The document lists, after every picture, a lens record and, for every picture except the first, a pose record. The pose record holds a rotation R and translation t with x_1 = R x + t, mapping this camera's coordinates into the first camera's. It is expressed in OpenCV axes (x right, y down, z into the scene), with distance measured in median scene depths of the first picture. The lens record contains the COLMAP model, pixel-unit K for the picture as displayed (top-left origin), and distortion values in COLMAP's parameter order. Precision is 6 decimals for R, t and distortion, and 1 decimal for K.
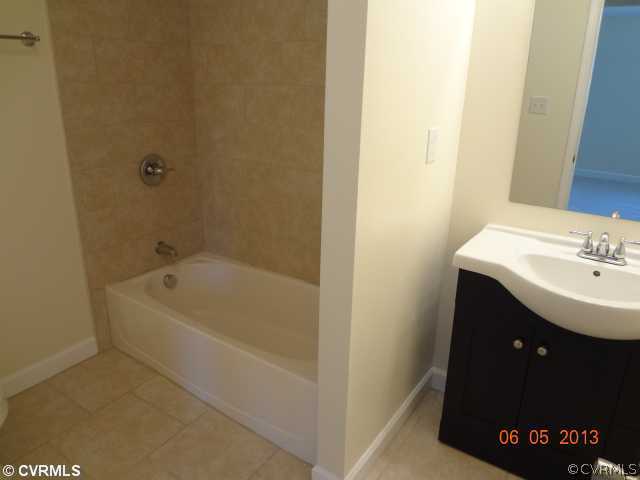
lens RADIAL K [[479.0, 0, 318.8], [0, 479.0, 240.7], [0, 0, 1]] dist [-0.039046, 0.004557]
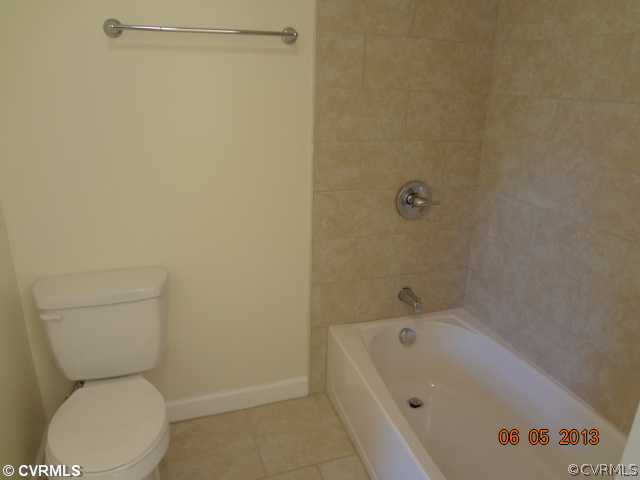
lens RADIAL K [[479.0, 0, 318.6], [0, 479.0, 237.0], [0, 0, 1]] dist [-0.039046, 0.004557]
pose [[0.795394, 0.197586, -0.572982, -0.003632], [-0.213033, 0.976189, 0.040903, -0.089212], [0.567421, 0.089530, 0.818546, 0.268024]]
